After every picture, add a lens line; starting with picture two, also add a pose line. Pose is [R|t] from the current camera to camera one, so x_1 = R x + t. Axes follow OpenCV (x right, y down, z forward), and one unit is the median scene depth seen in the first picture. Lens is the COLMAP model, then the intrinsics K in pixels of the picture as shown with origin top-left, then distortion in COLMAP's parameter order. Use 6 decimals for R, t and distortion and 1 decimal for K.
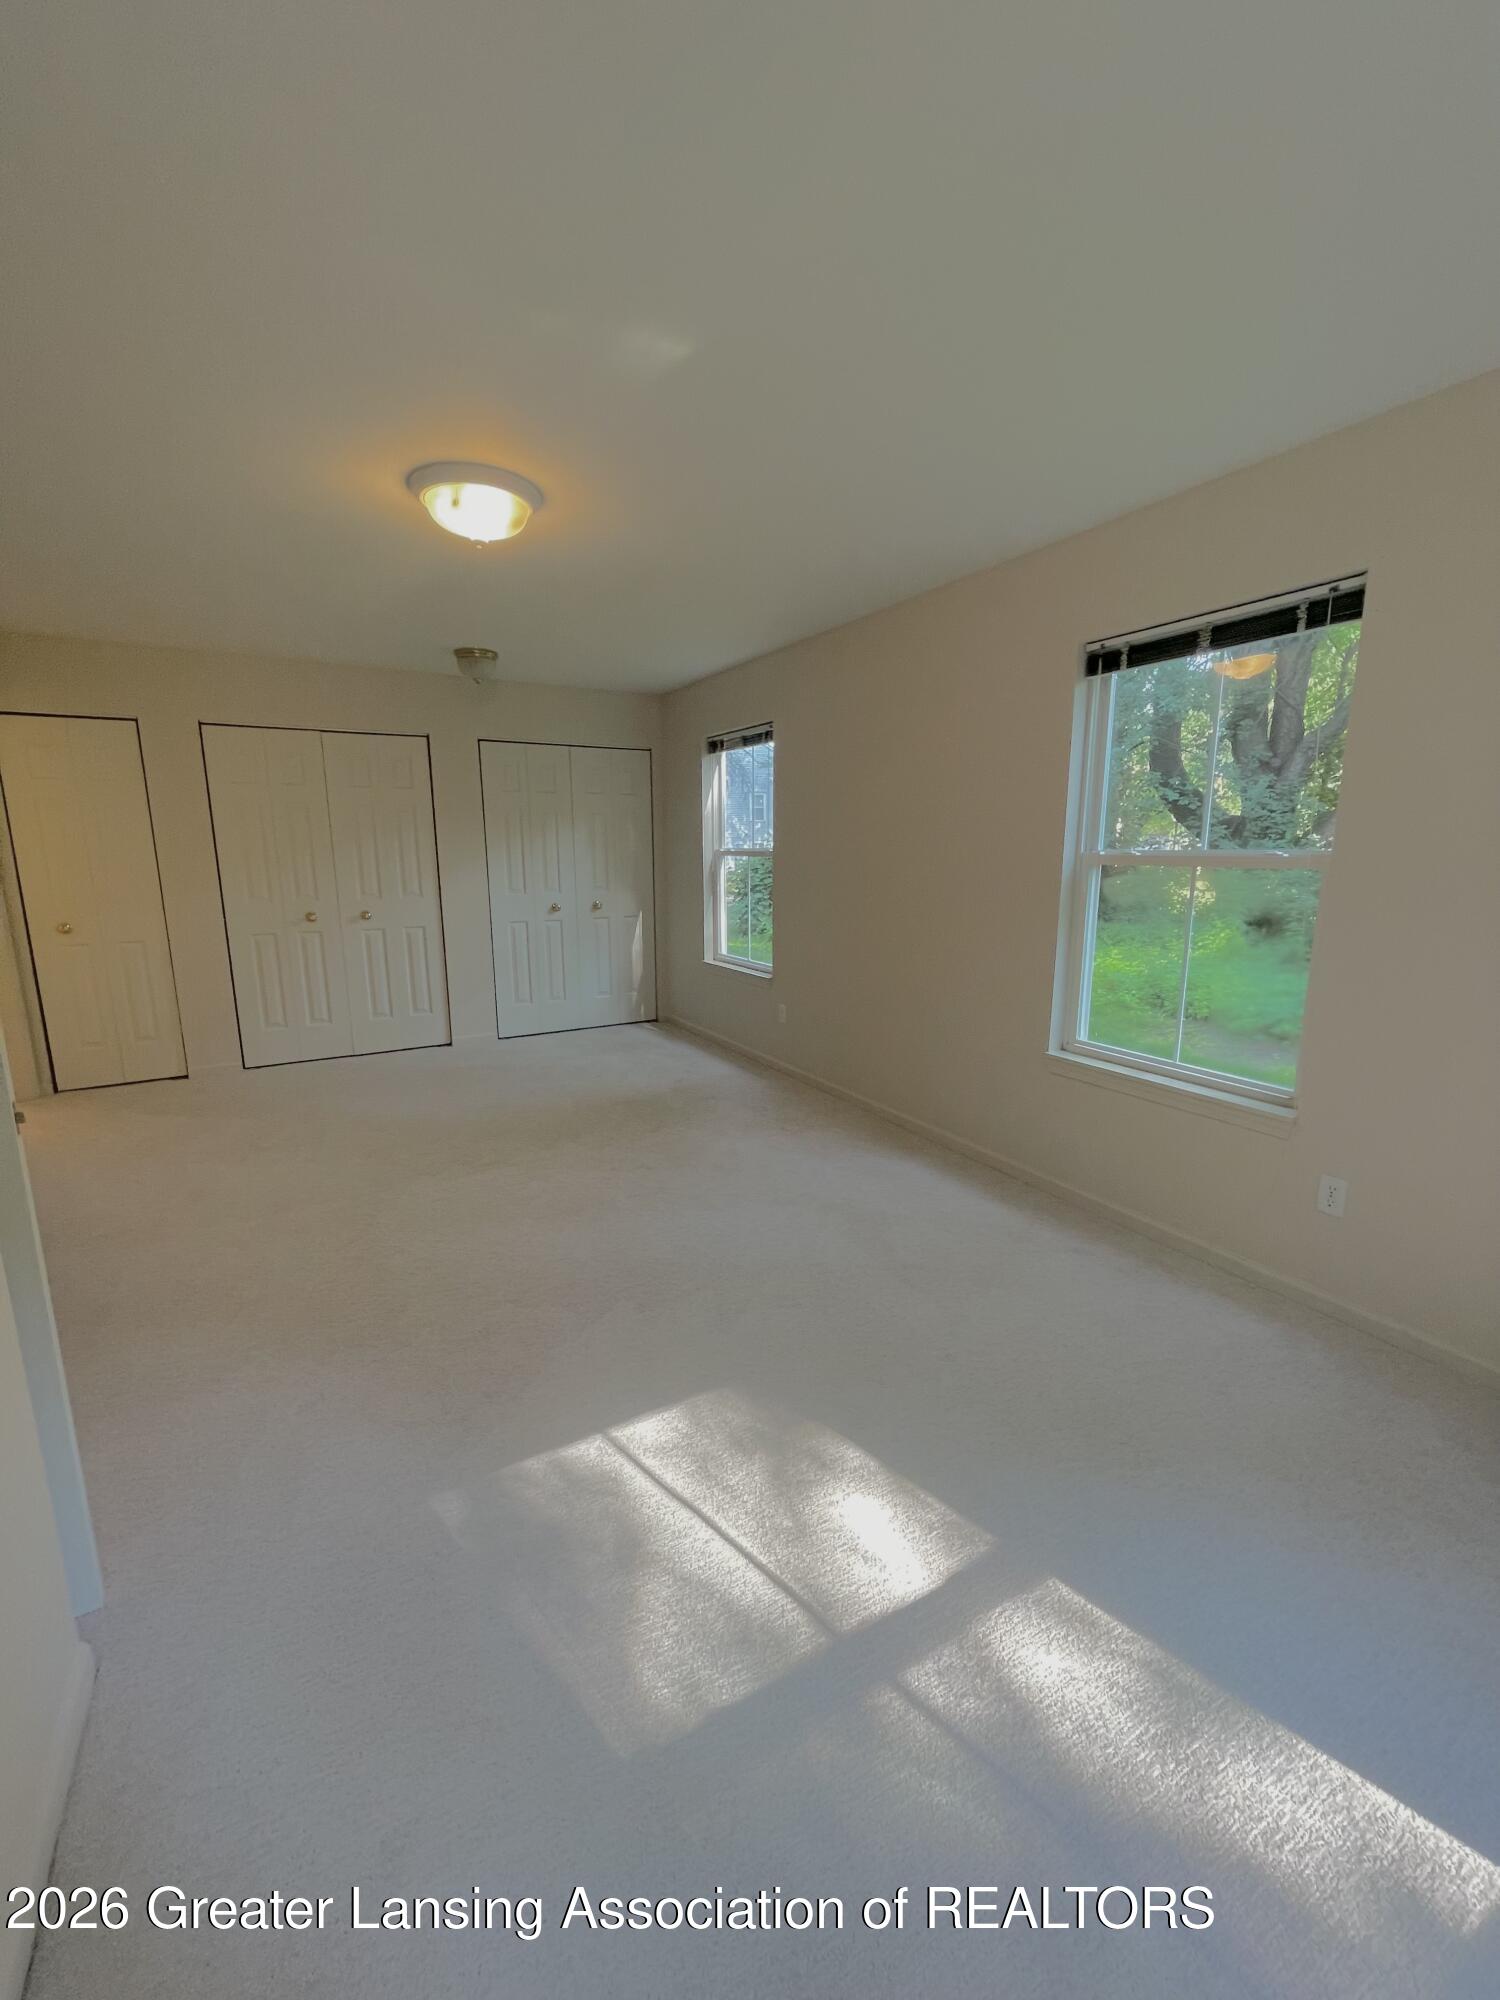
lens RADIAL K [[809.4, 0, 752.2], [0, 809.4, 999.0], [0, 0, 1]] dist [-0.000801, -0.000323]
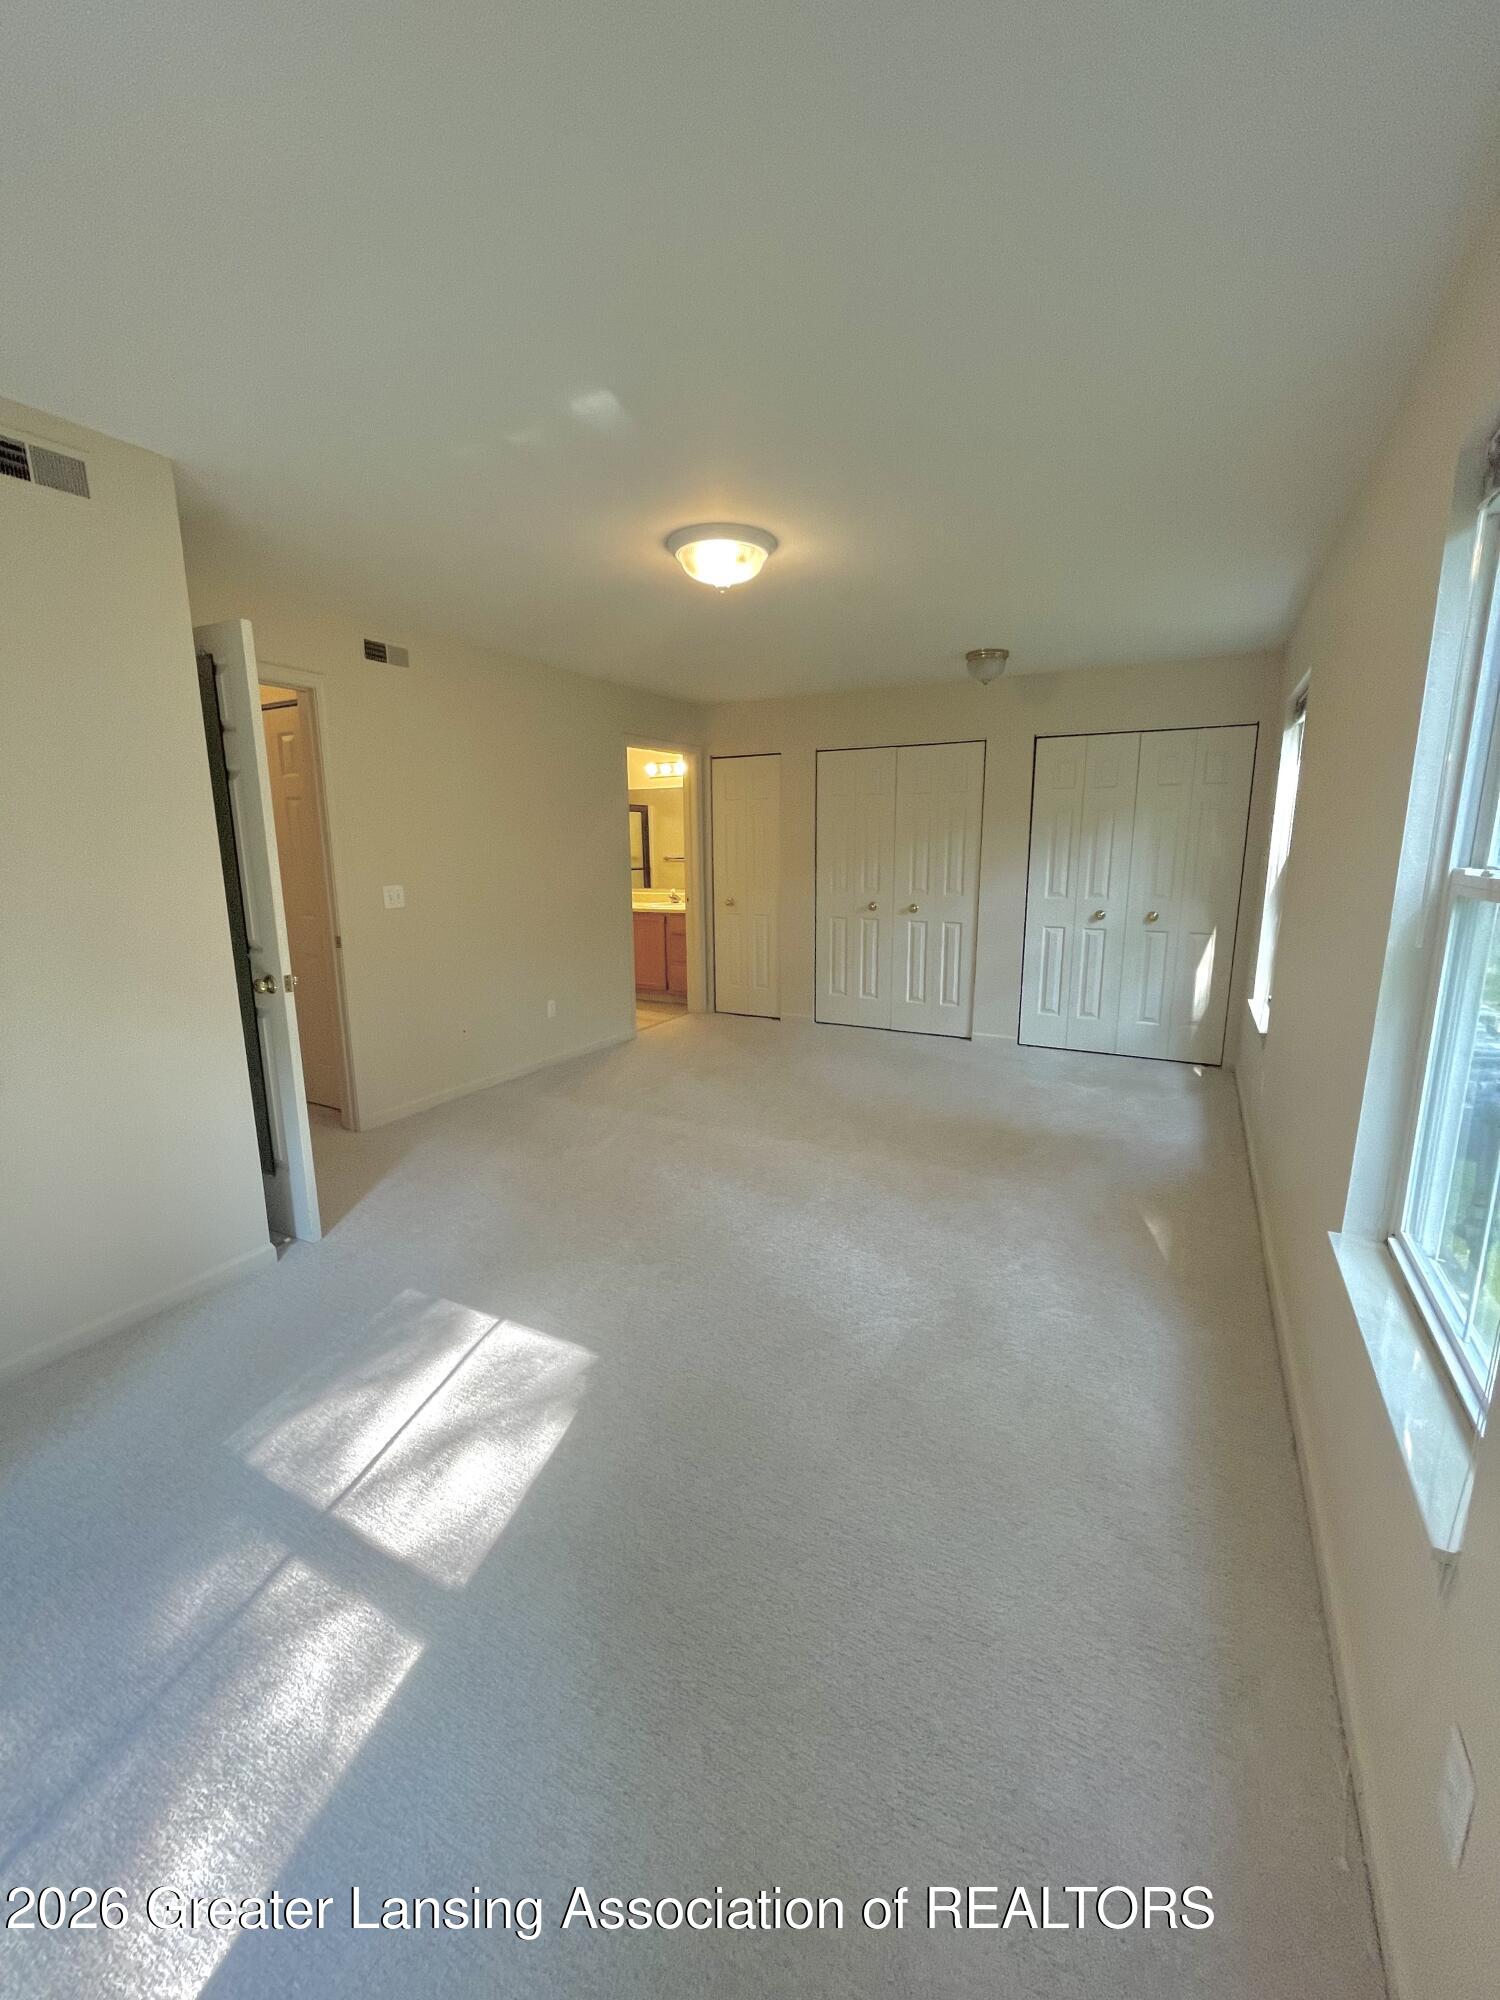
lens RADIAL K [[809.4, 0, 752.2], [0, 809.4, 999.0], [0, 0, 1]] dist [-0.000801, -0.000323]
pose [[0.515232, 0.161023, -0.841788, 0.381613], [-0.158777, 0.983123, 0.090876, -0.048455], [0.842215, 0.086835, 0.532103, 0.236759]]
